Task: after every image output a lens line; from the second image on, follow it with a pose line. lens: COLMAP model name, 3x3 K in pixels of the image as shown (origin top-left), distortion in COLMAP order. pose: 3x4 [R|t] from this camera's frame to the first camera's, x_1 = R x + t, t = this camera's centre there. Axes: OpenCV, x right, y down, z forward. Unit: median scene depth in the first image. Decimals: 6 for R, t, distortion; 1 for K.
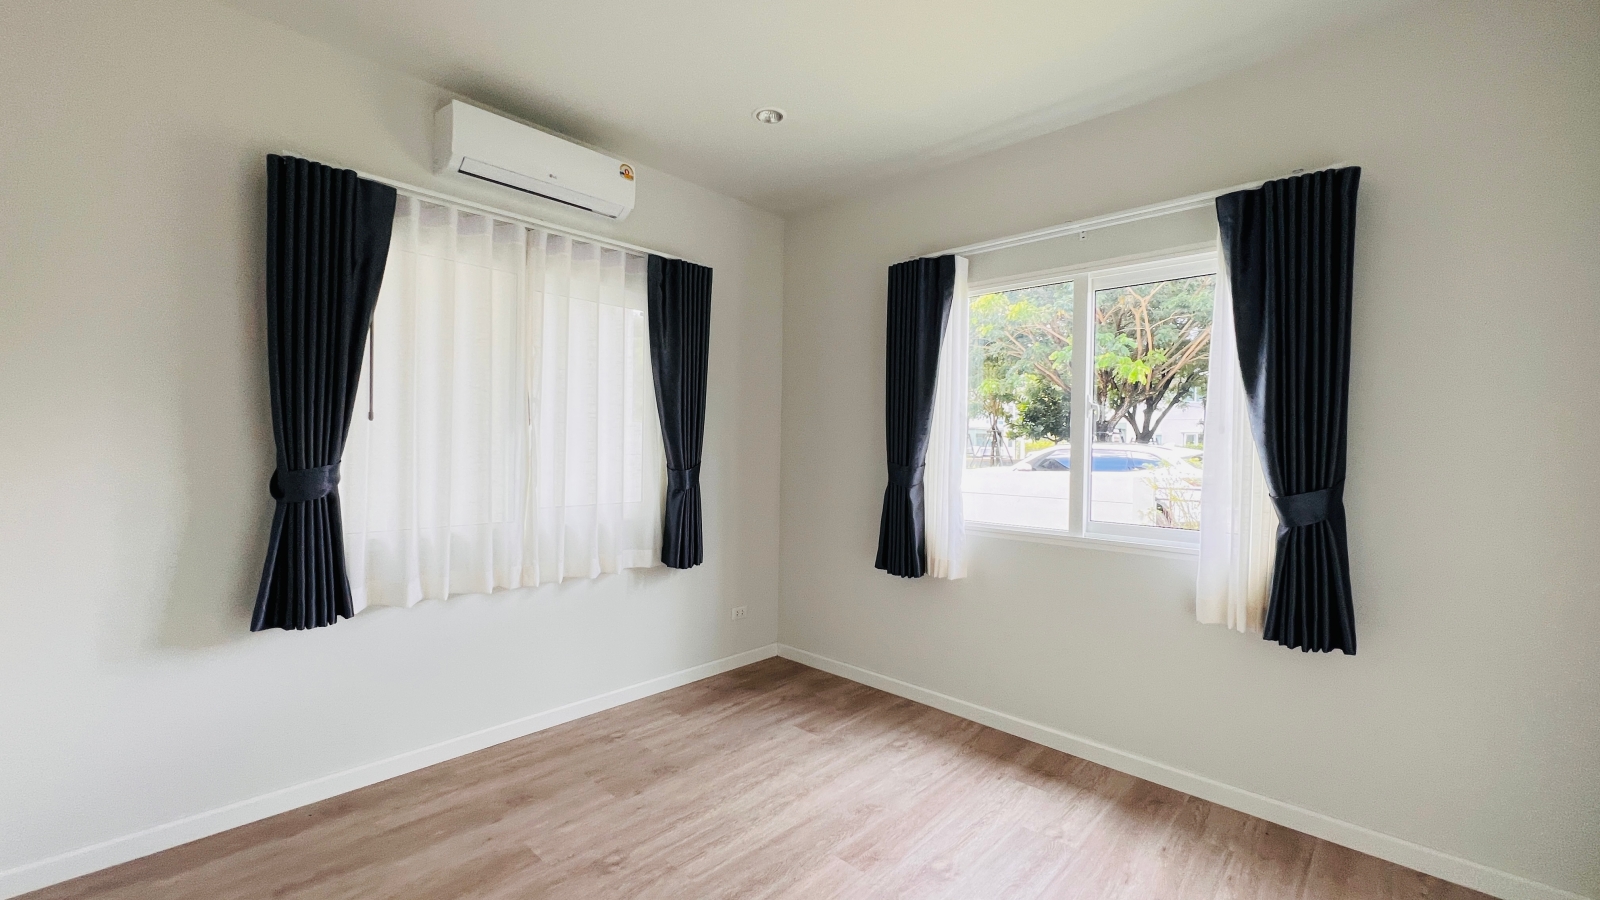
lens RADIAL K [[642.0, 0, 800.0], [0, 642.0, 450.0], [0, 0, 1]] dist [-0.002564, 0.000206]
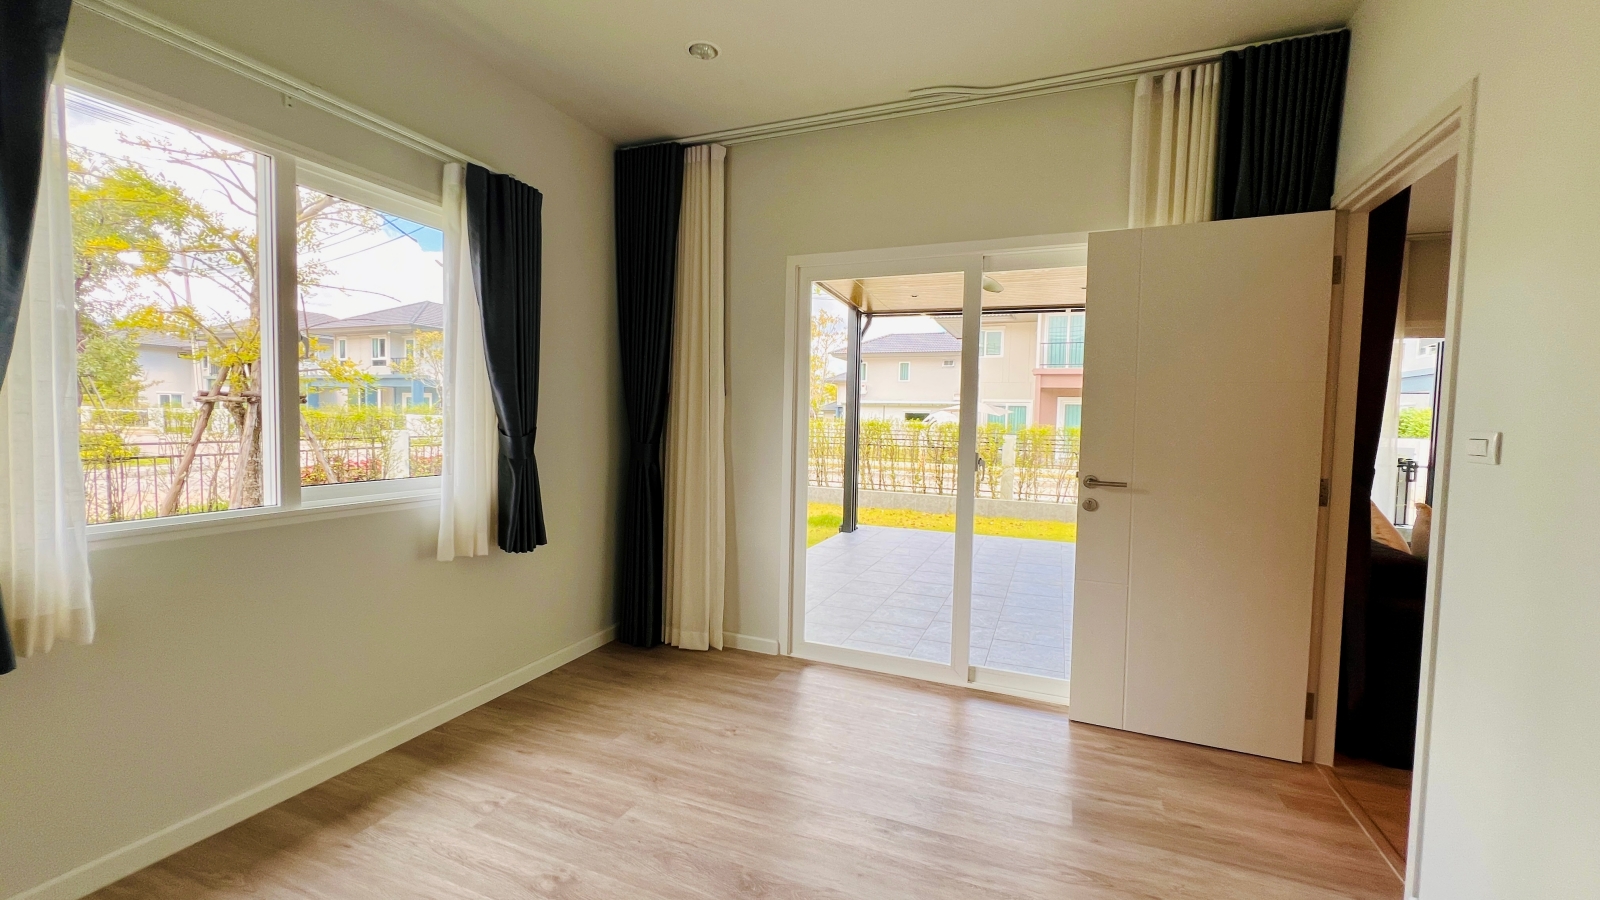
lens RADIAL K [[642.0, 0, 800.0], [0, 642.0, 450.0], [0, 0, 1]] dist [-0.002564, 0.000206]
pose [[-0.358833, -0.072775, 0.930561, -0.564303], [-0.018558, 0.997315, 0.070839, 0.000558], [-0.933217, 0.008150, -0.359220, 0.845485]]
